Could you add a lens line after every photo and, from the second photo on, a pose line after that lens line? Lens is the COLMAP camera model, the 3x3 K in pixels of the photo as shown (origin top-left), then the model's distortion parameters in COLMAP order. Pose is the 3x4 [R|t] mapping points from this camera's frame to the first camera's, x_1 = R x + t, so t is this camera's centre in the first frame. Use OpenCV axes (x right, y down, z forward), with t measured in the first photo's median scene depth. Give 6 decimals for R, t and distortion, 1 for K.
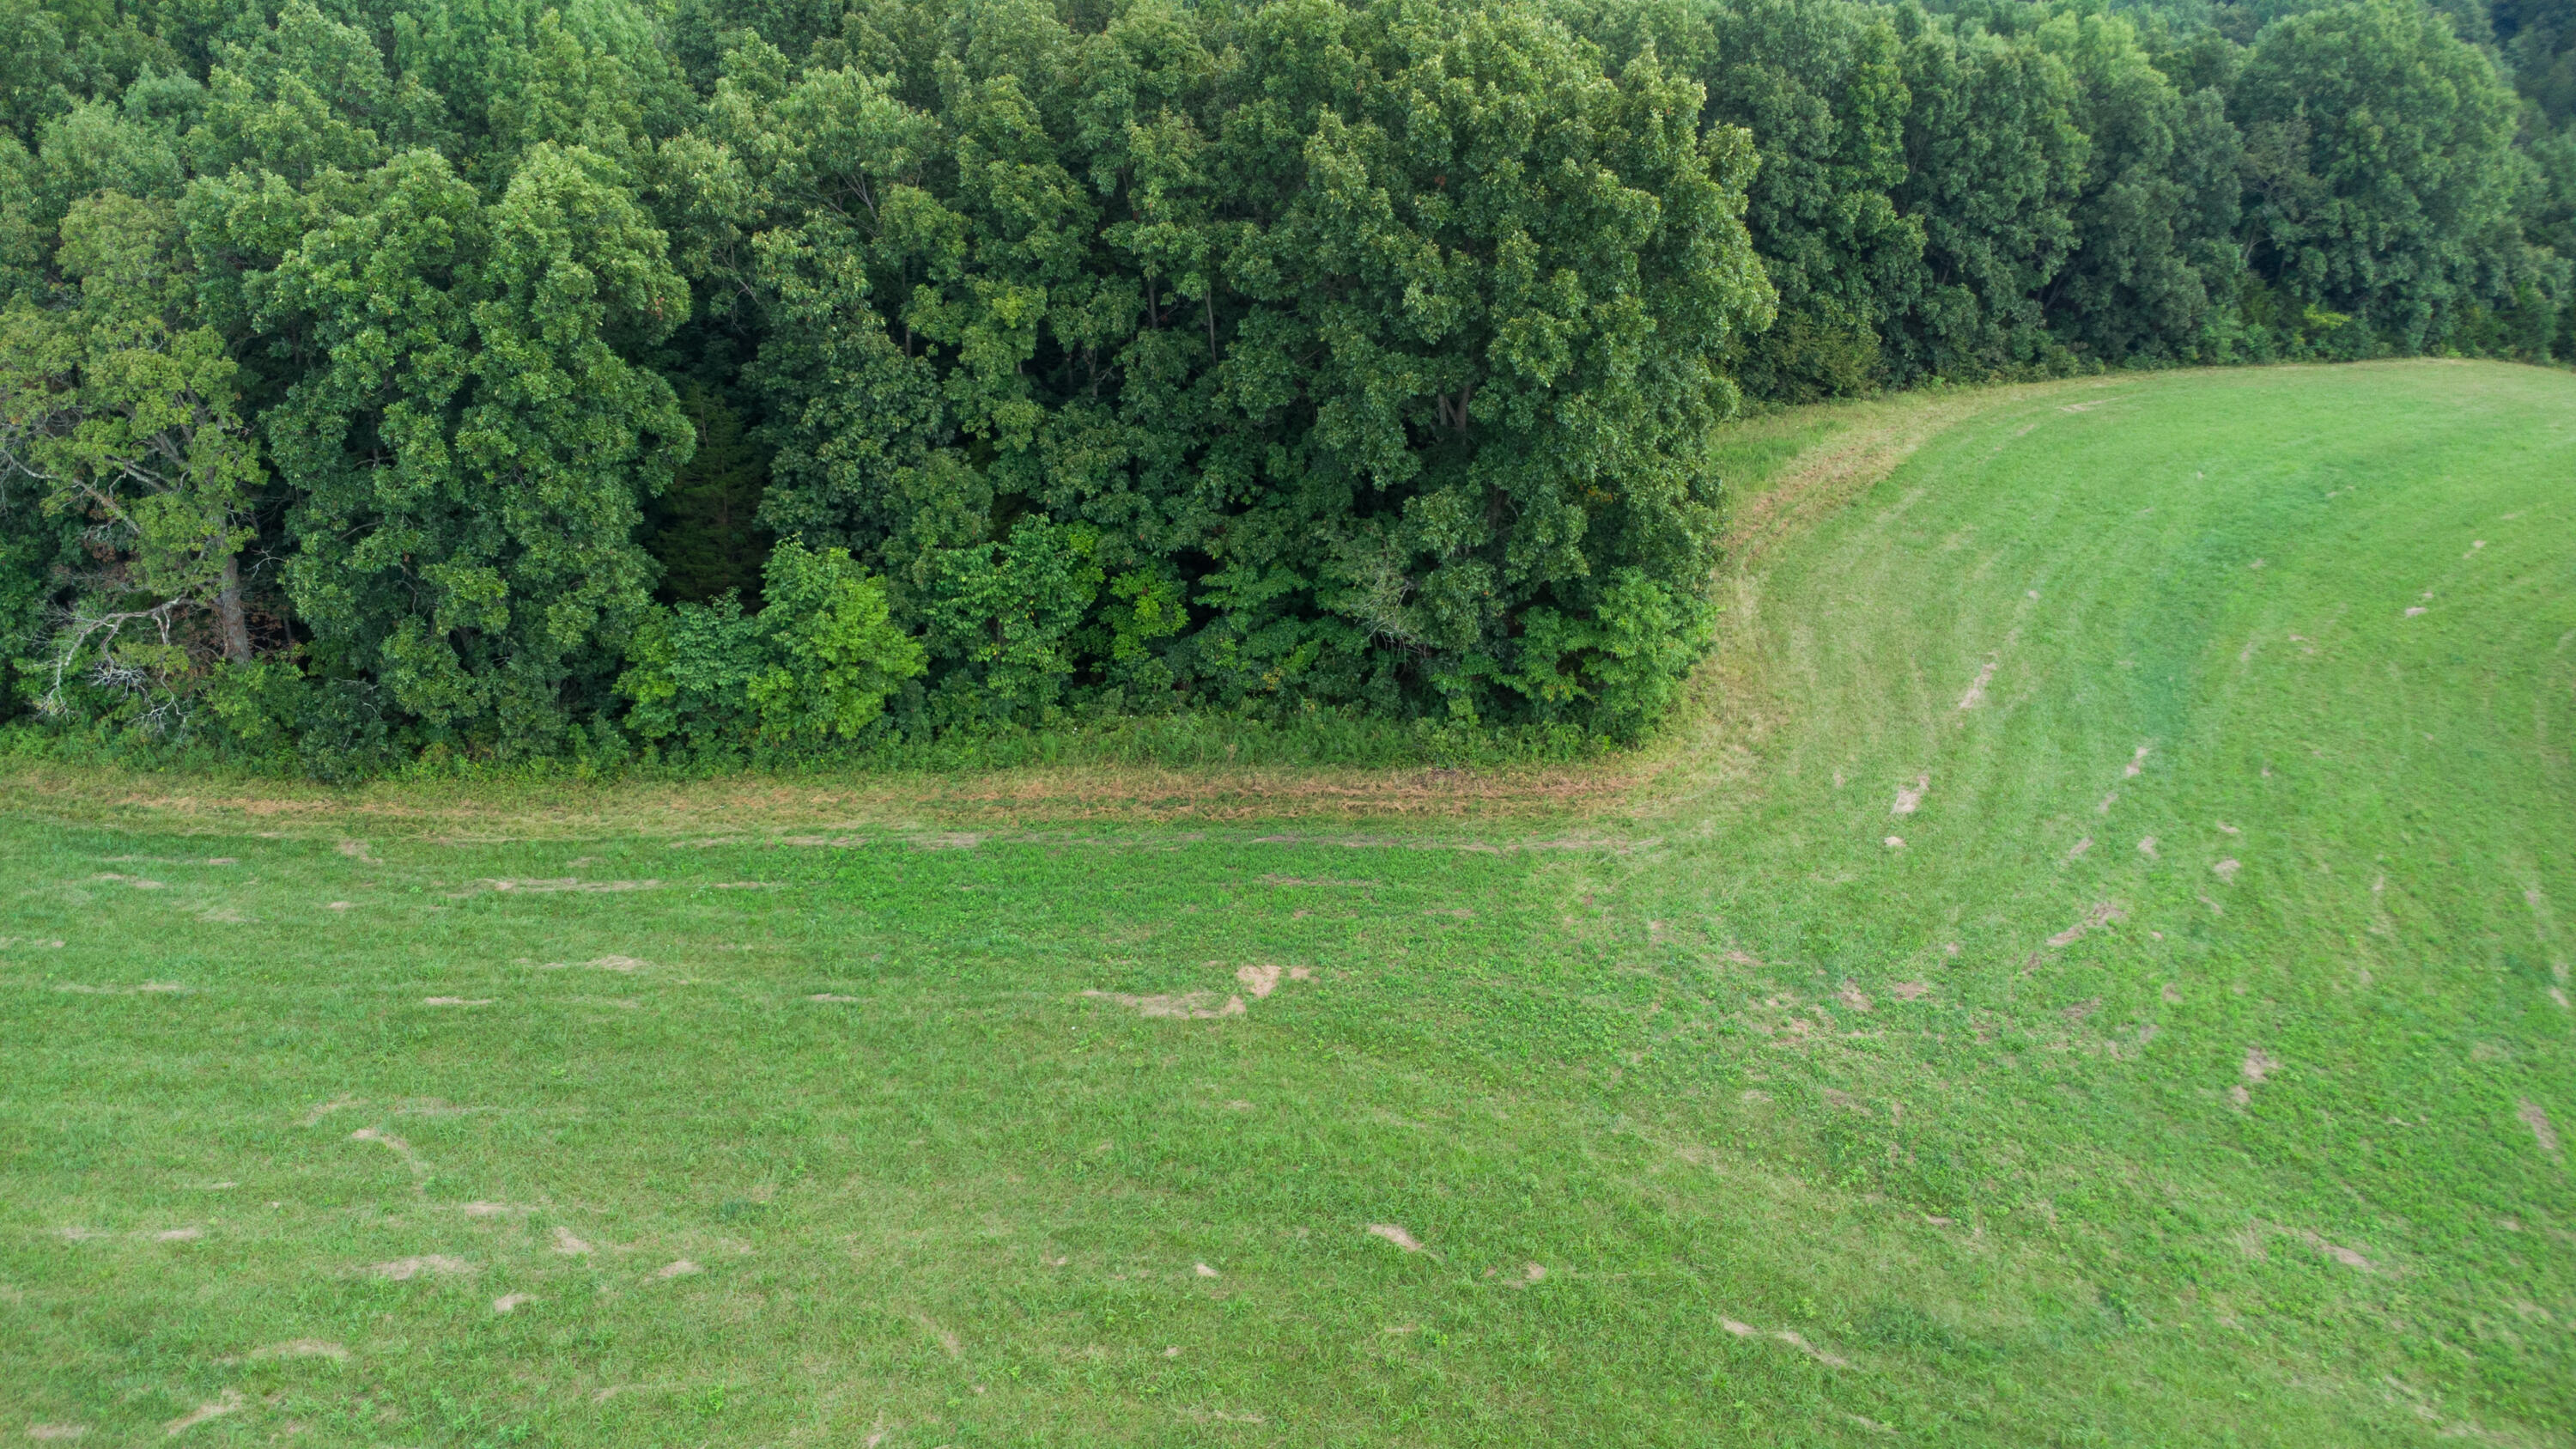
lens RADIAL K [[1883.2, 0, 1304.4], [0, 1883.2, 731.1], [0, 0, 1]] dist [0.027945, -0.049983]
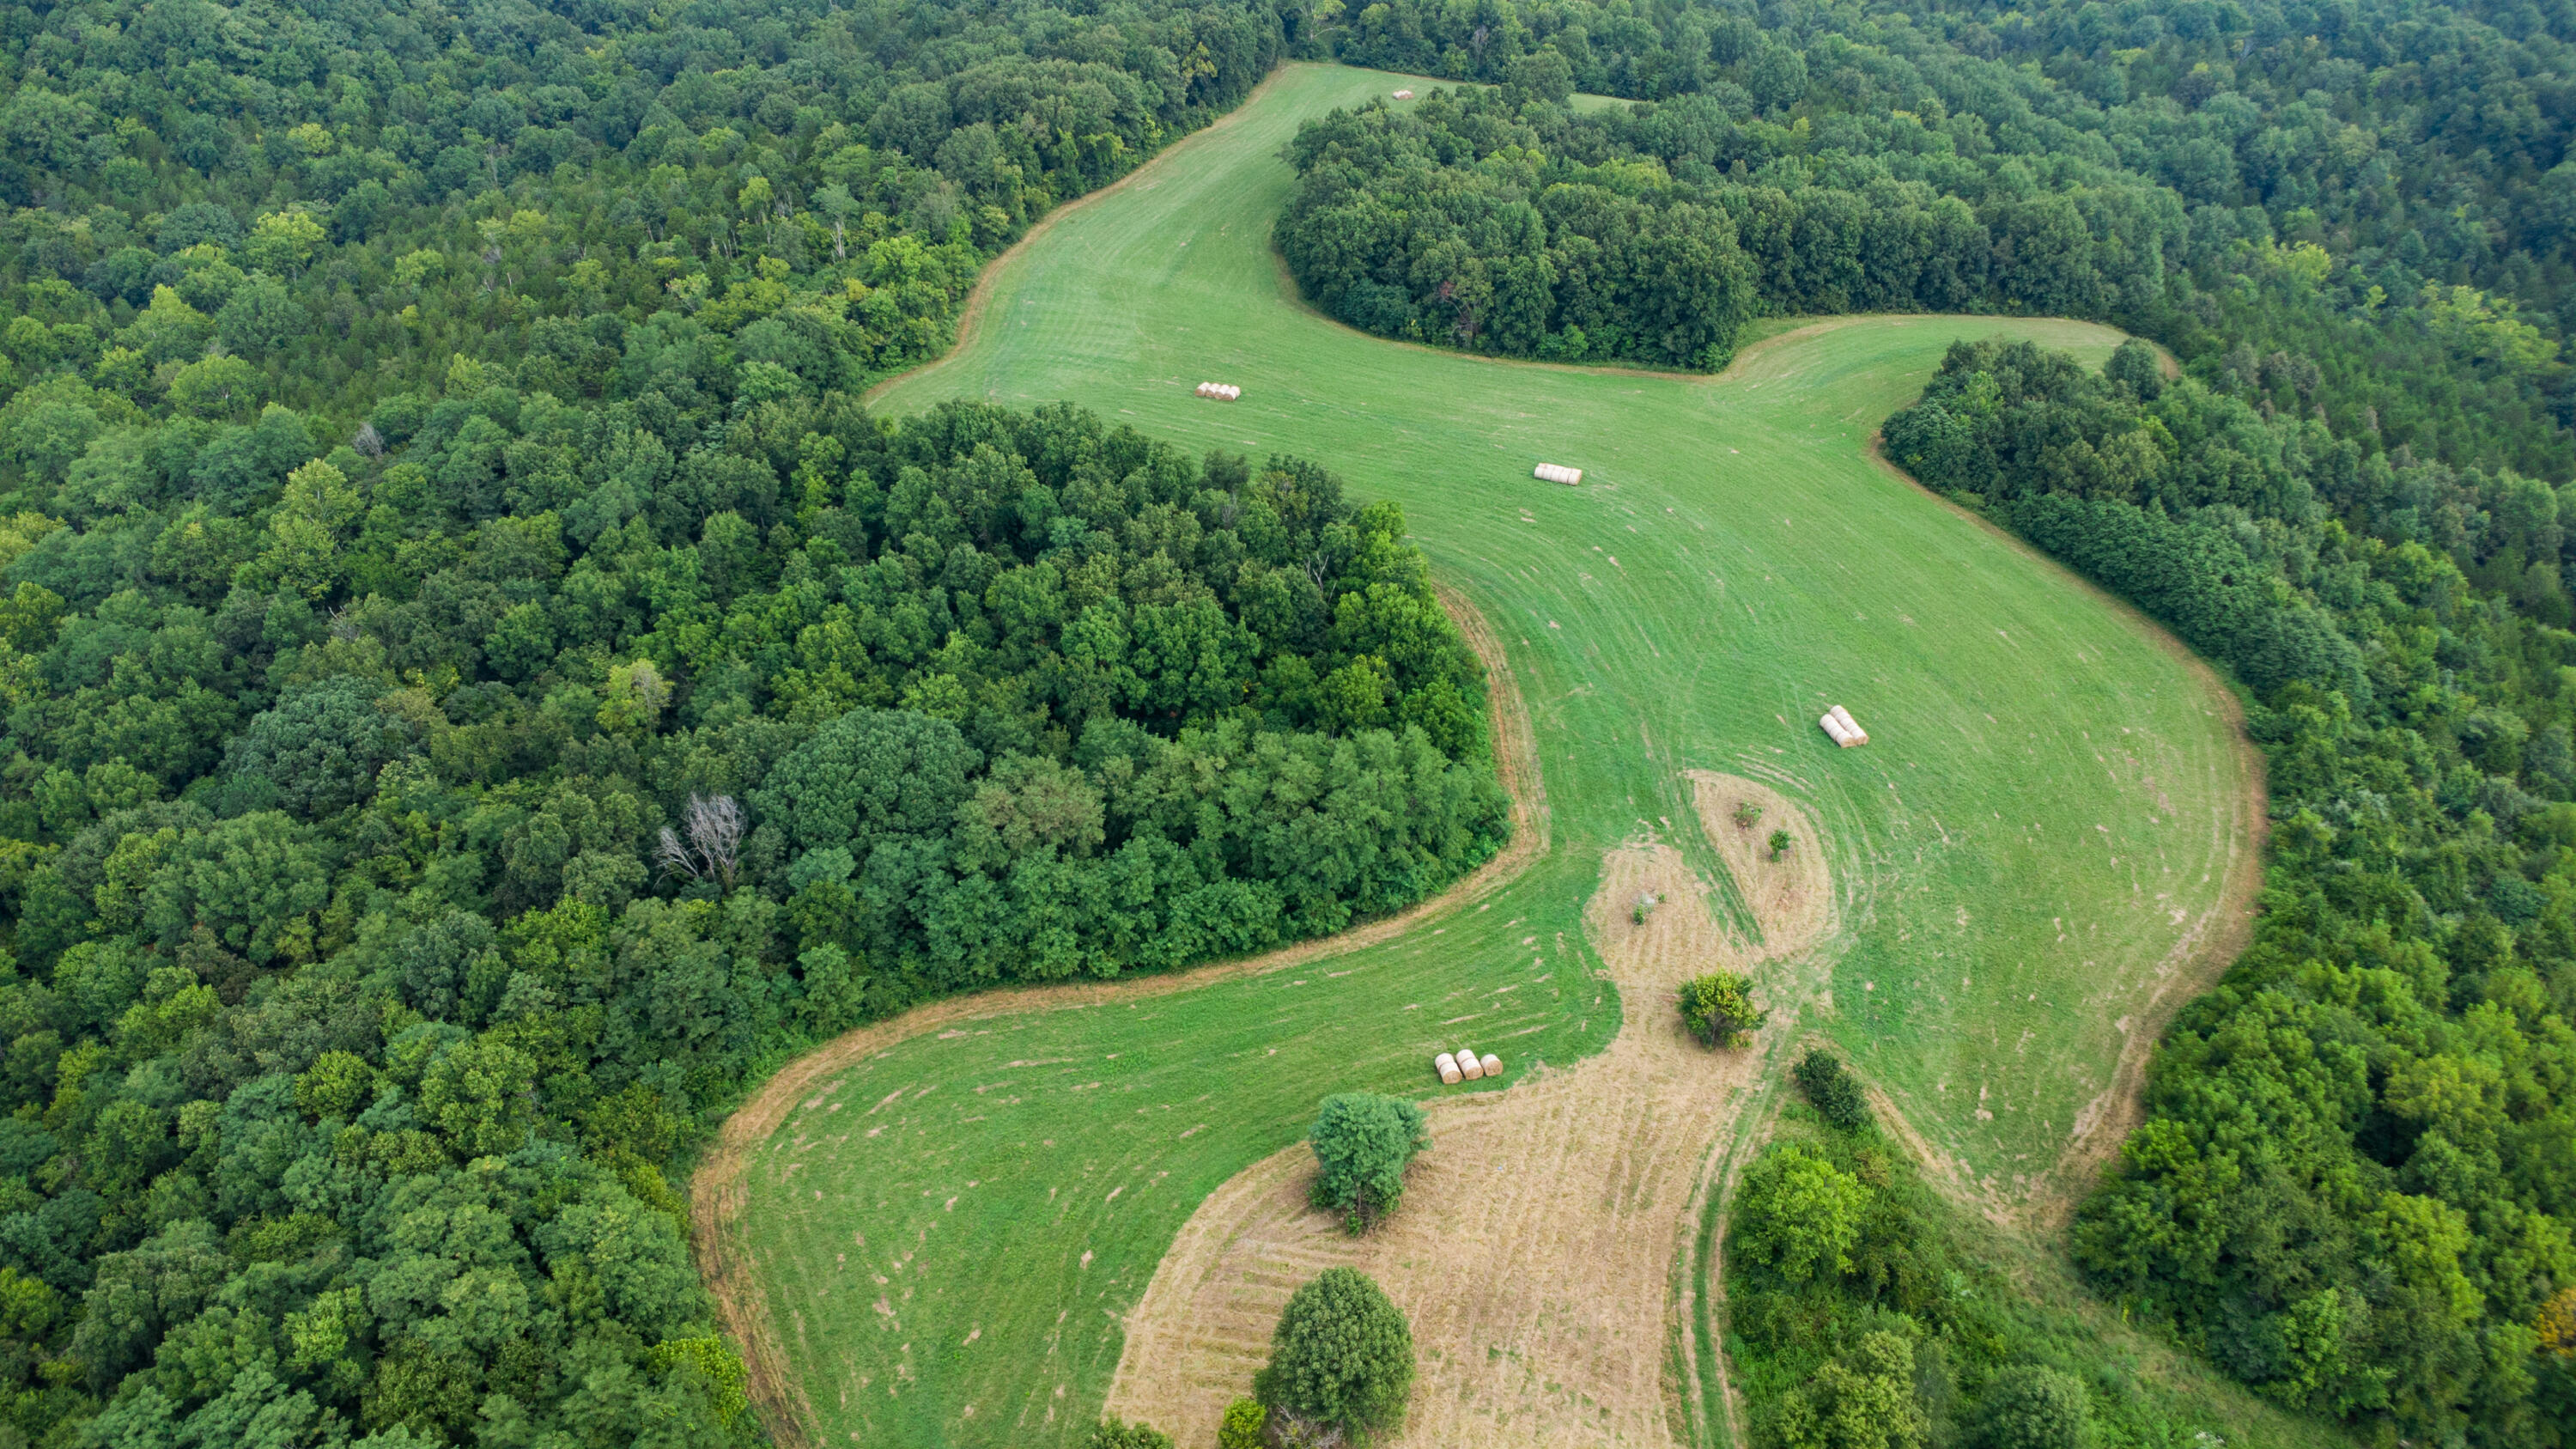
lens RADIAL K [[1883.2, 0, 1296.3], [0, 1883.2, 724.6], [0, 0, 1]] dist [0.027945, -0.049983]
pose [[0.965179, 0.140370, -0.220741, 0.384070], [-0.122257, 0.988061, 0.093748, 0.695269], [0.231265, -0.063496, 0.970817, -5.049699]]
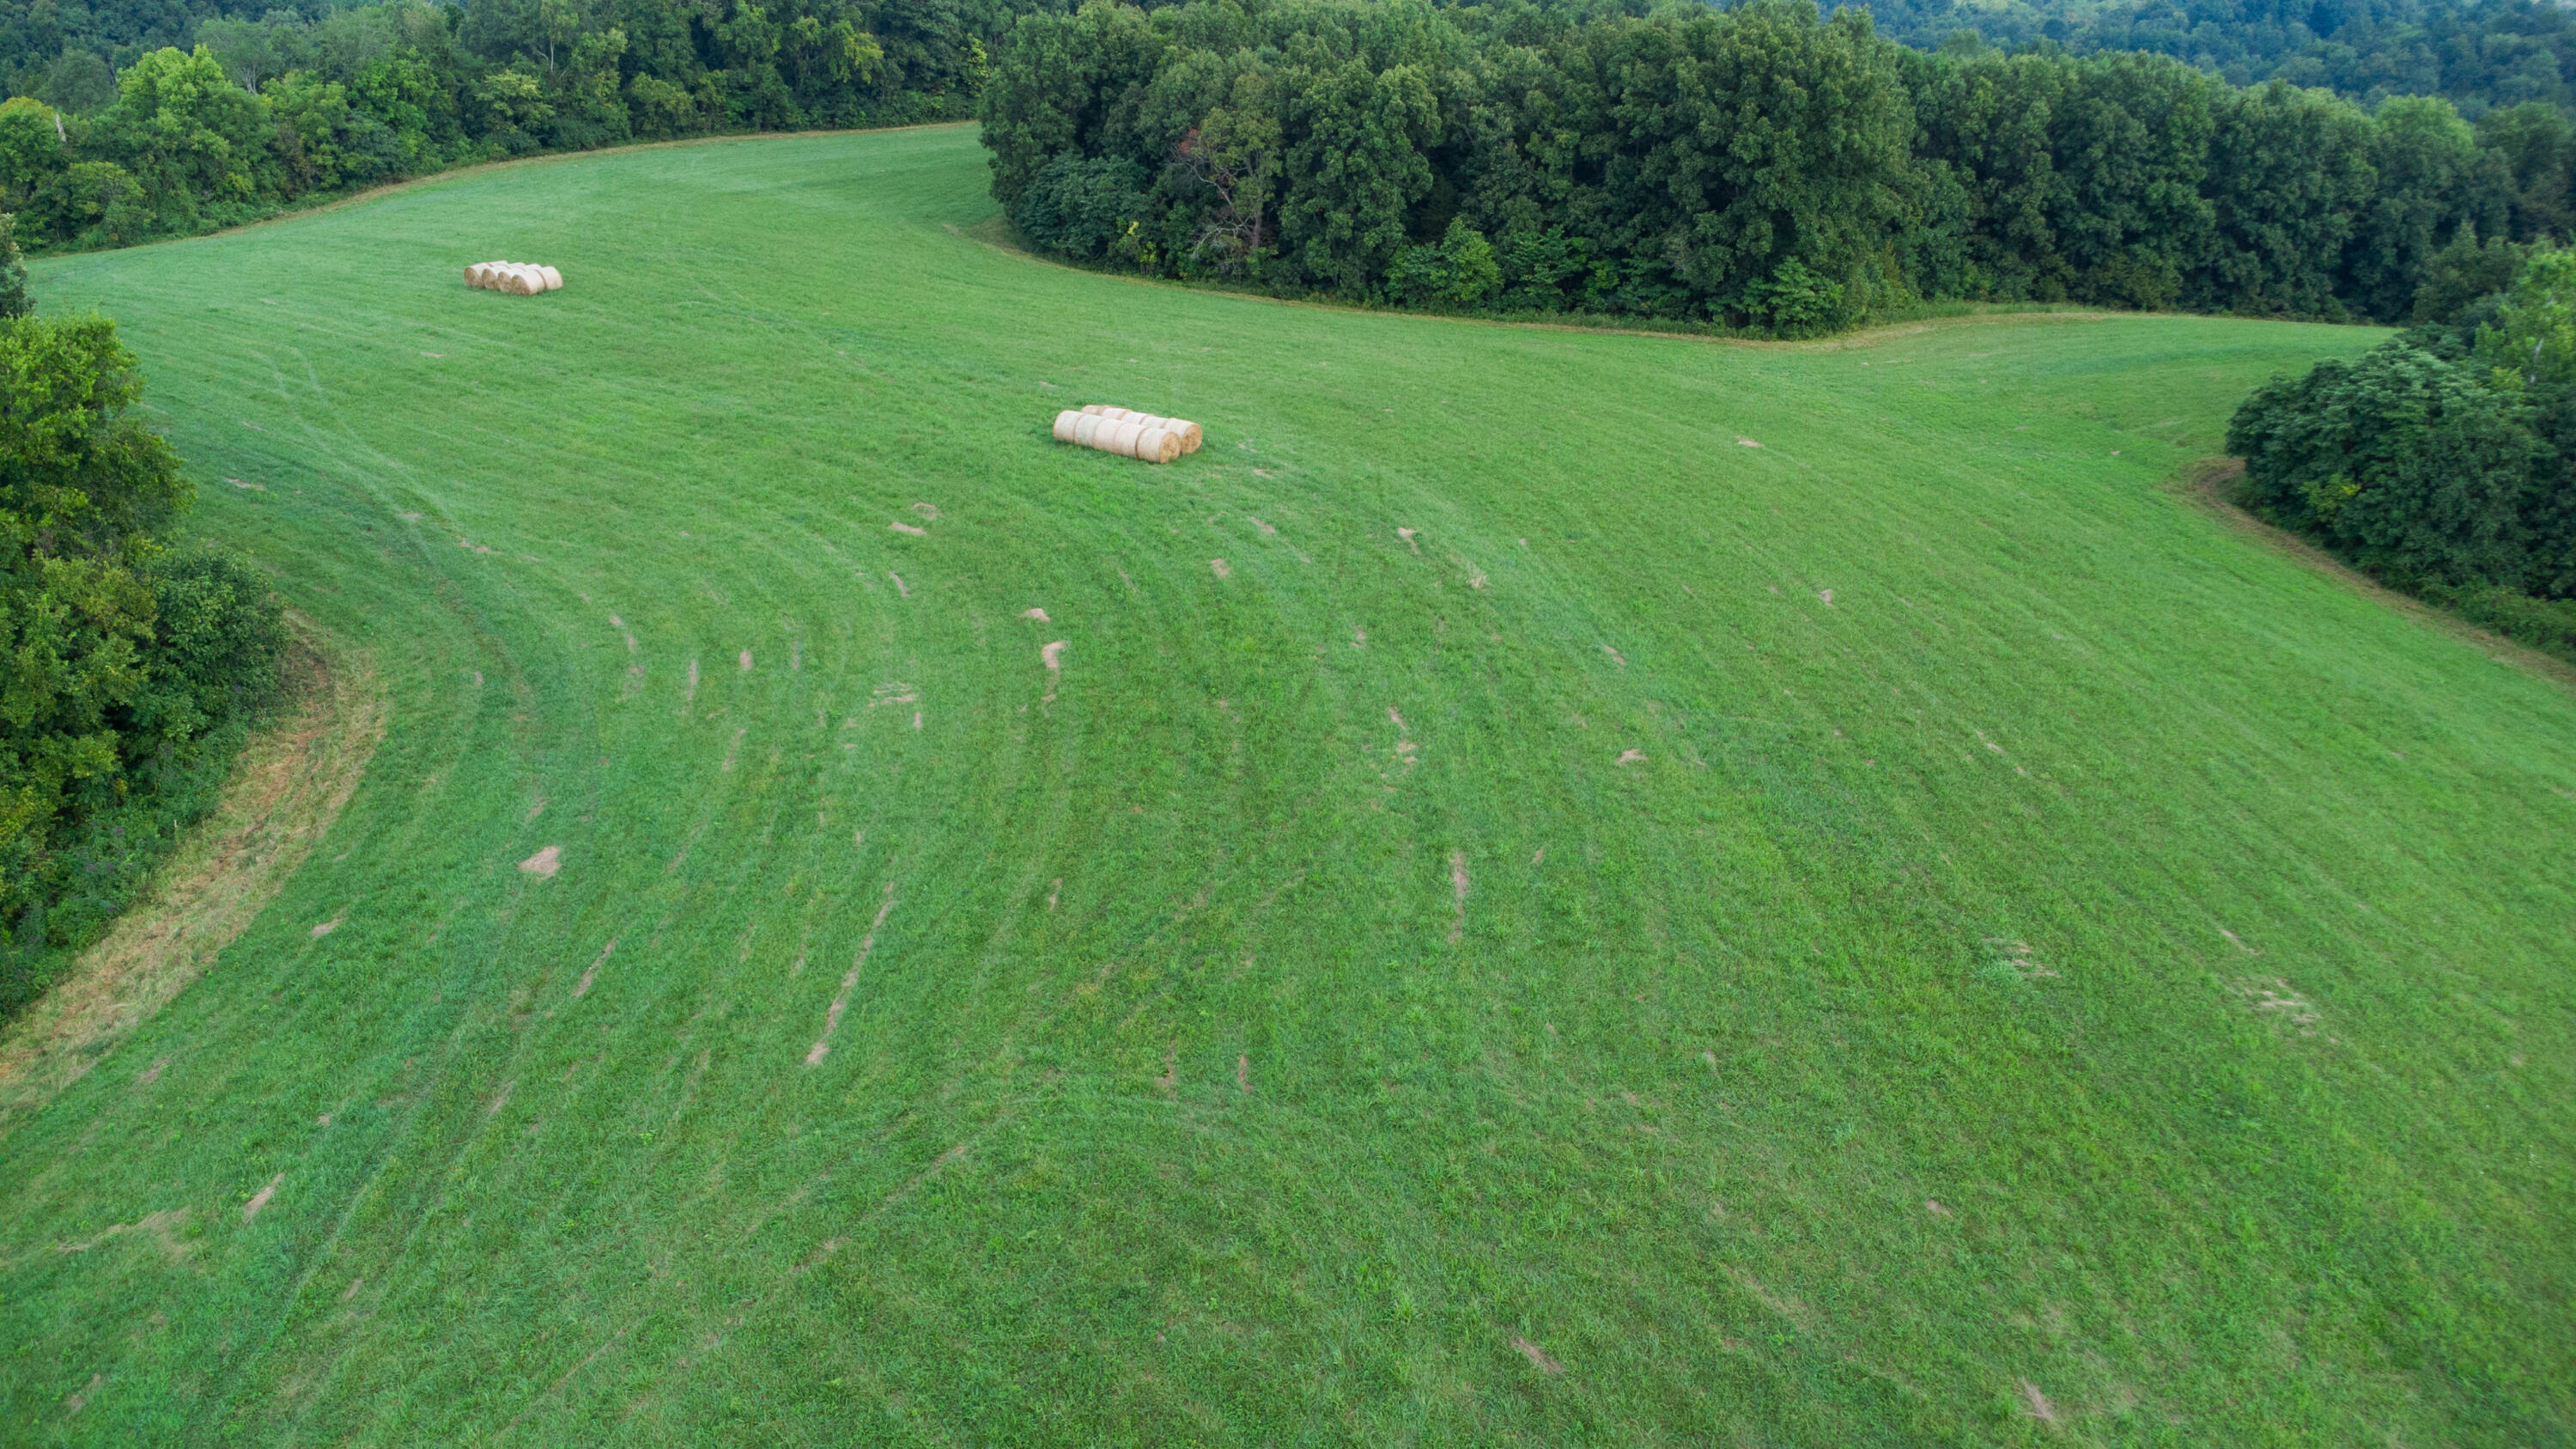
lens RADIAL K [[1883.2, 0, 1289.9], [0, 1883.2, 727.0], [0, 0, 1]] dist [0.027945, -0.049983]
pose [[0.892826, 0.174151, -0.415372, 0.692272], [-0.205995, 0.978005, -0.032735, 0.690446], [0.400535, 0.114791, 0.909063, -1.306398]]
